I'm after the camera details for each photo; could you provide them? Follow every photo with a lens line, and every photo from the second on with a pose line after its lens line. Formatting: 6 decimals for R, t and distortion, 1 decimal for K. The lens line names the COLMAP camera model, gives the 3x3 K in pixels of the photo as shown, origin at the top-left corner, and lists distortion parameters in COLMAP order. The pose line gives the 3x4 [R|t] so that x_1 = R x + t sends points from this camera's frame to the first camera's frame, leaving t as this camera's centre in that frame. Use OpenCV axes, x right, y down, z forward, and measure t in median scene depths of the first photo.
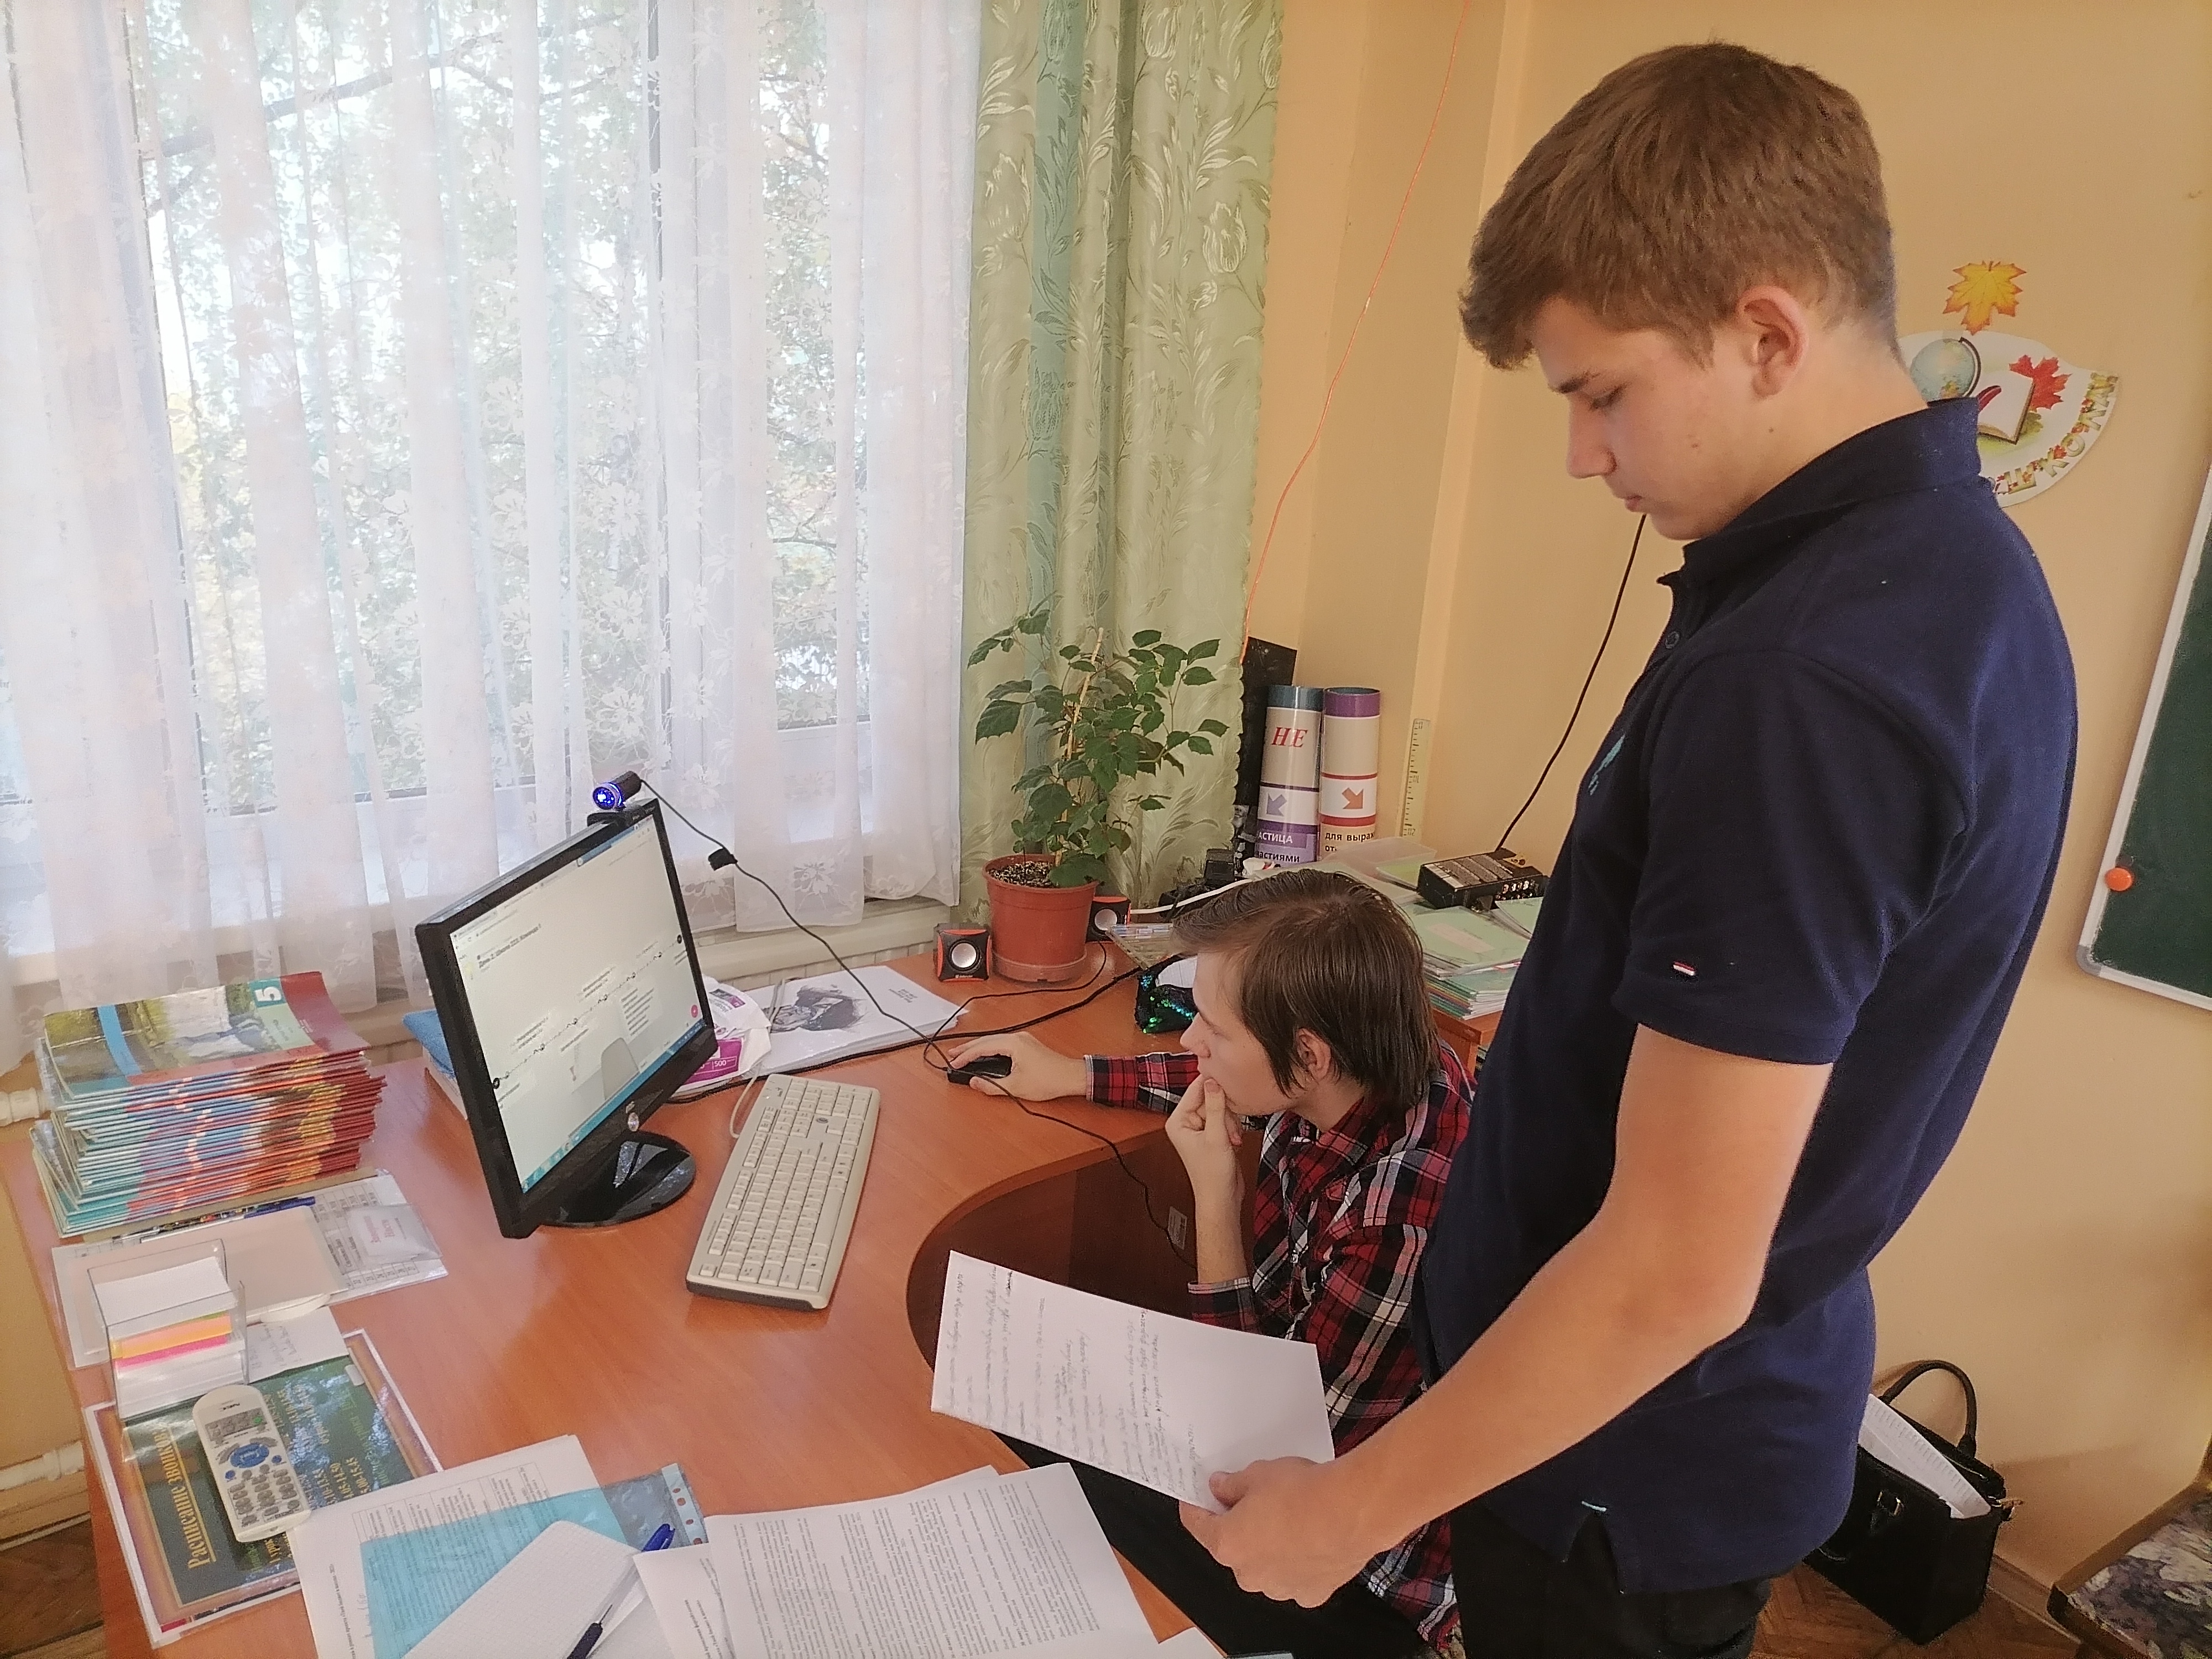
lens RADIAL K [[1656.1, 0, 1112.0], [0, 1656.1, 821.1], [0, 0, 1]] dist [0.016926, -0.002829]
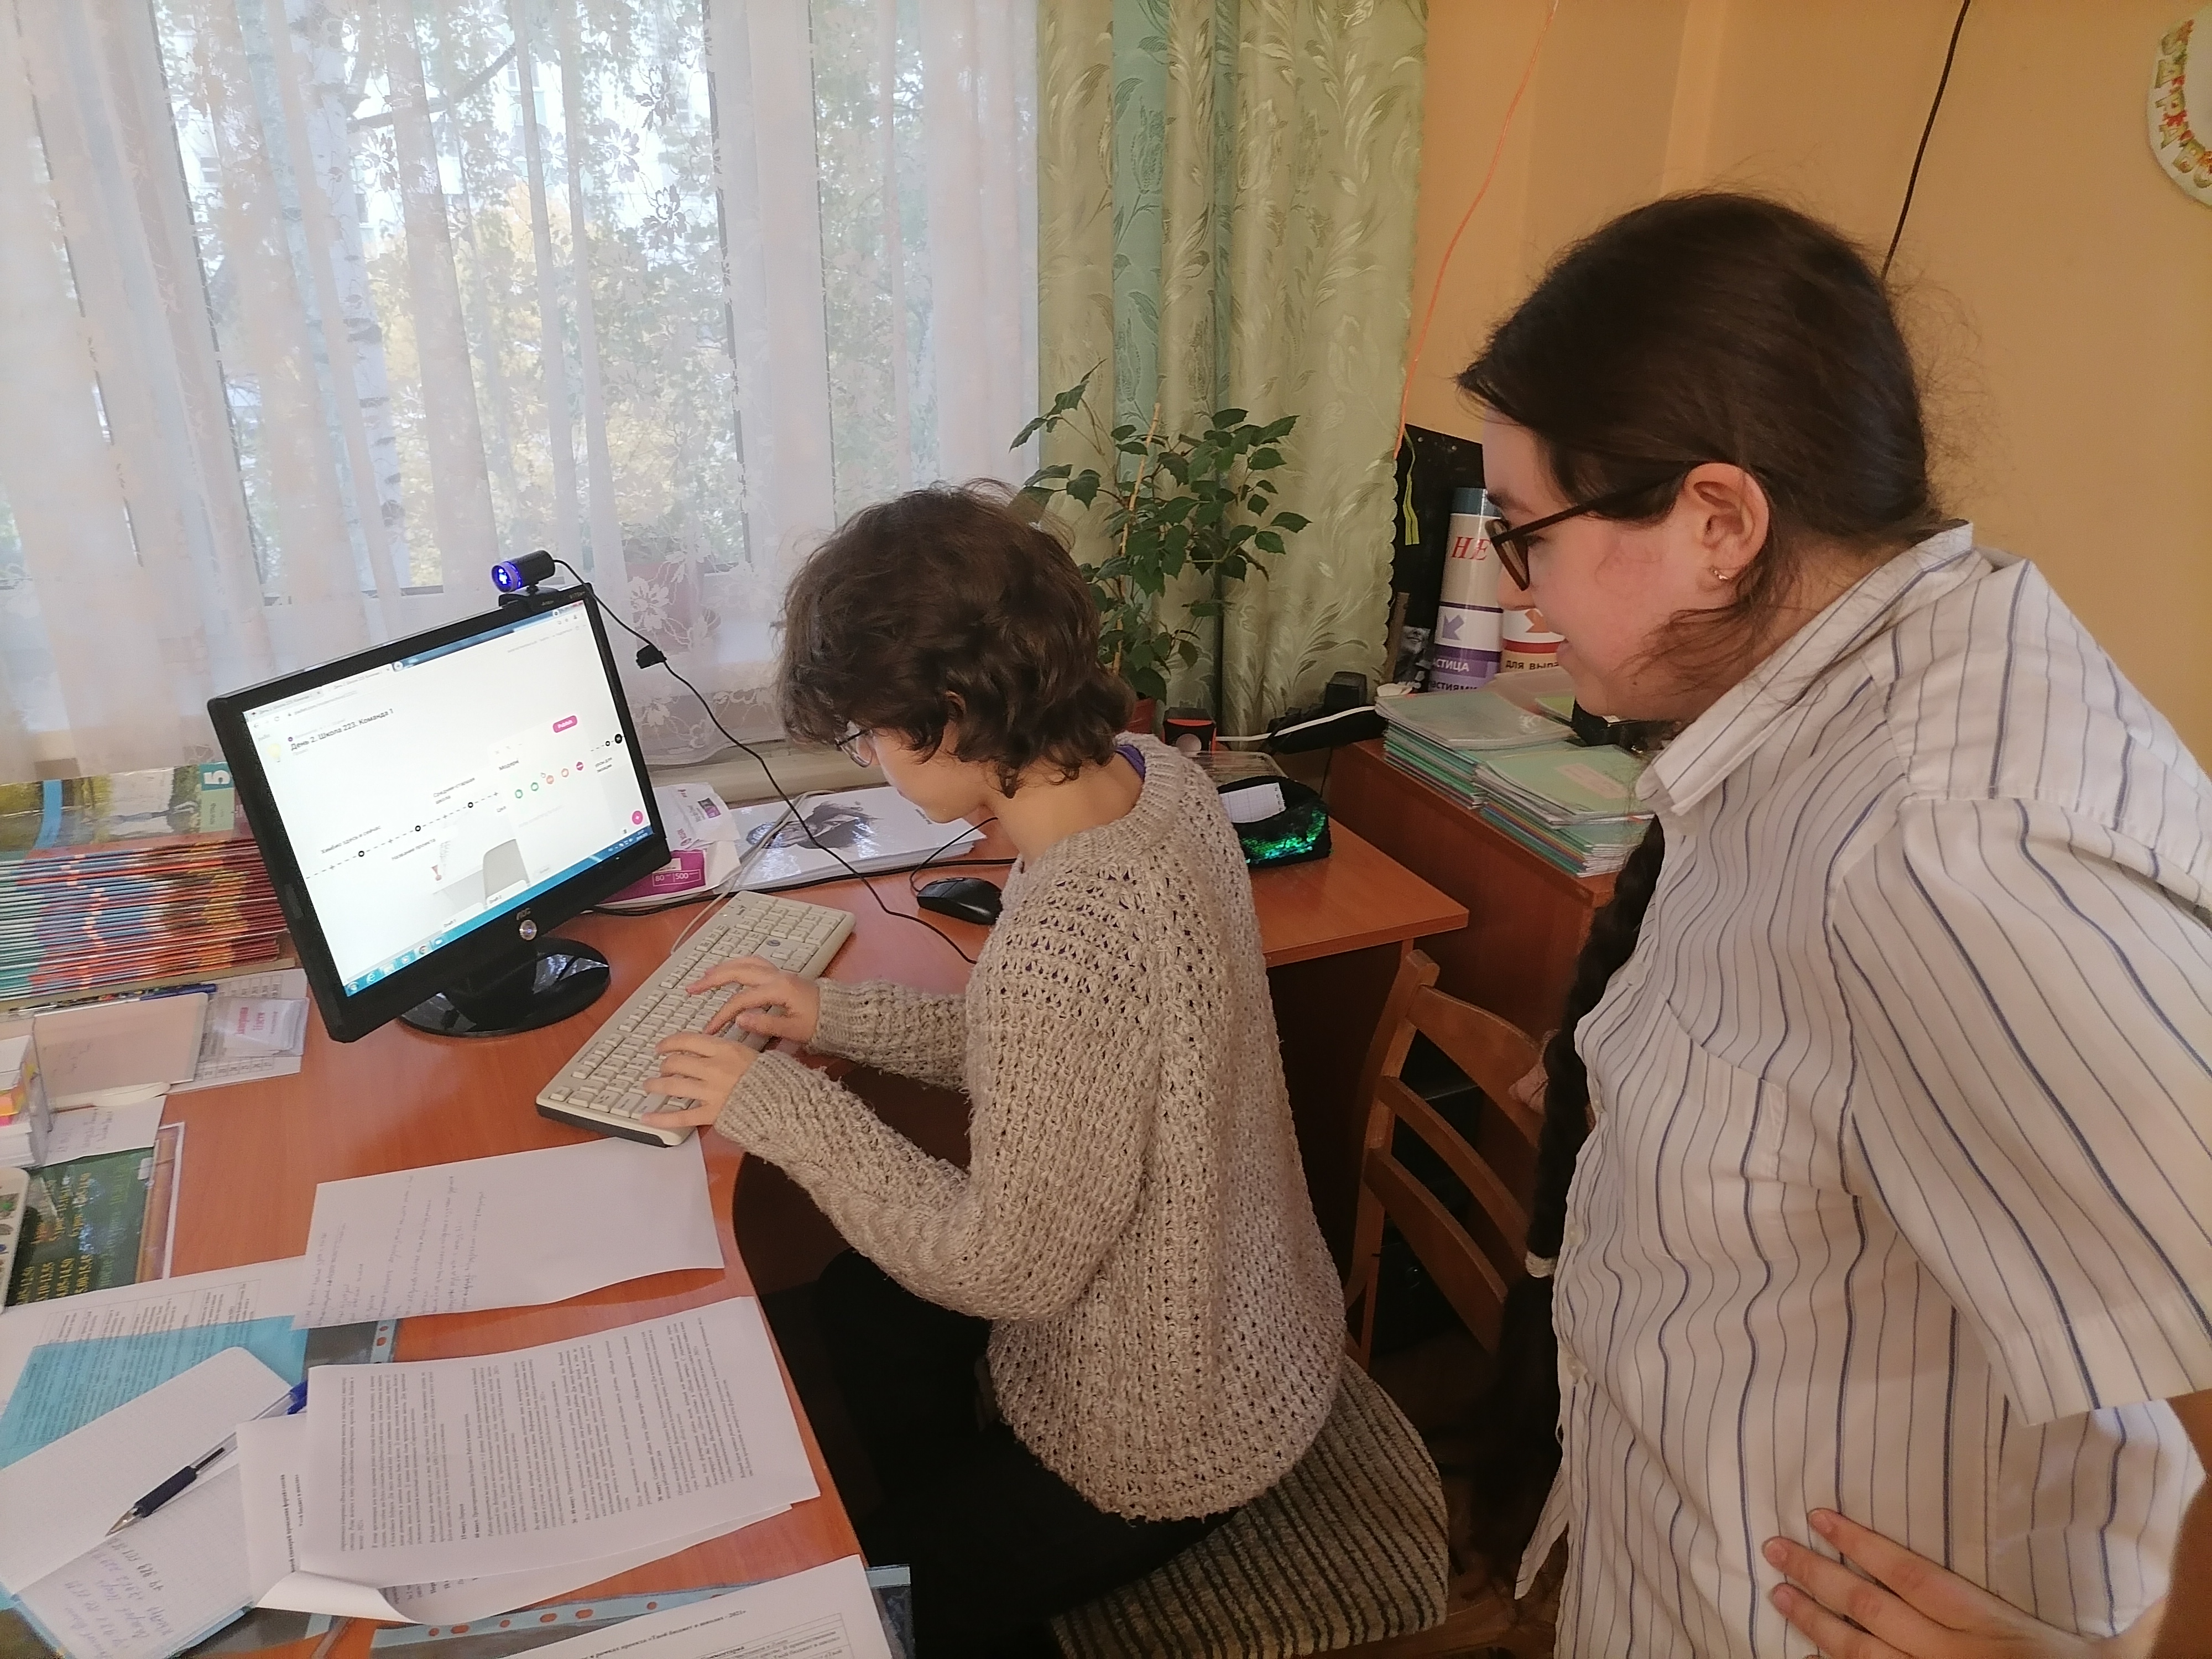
lens RADIAL K [[1656.1, 0, 1101.3], [0, 1656.1, 834.5], [0, 0, 1]] dist [0.016926, -0.002829]
pose [[0.970484, 0.049281, -0.236078, 0.183801], [-0.025297, 0.994301, 0.103567, 0.018260], [0.239836, -0.094538, 0.966199, 0.141169]]
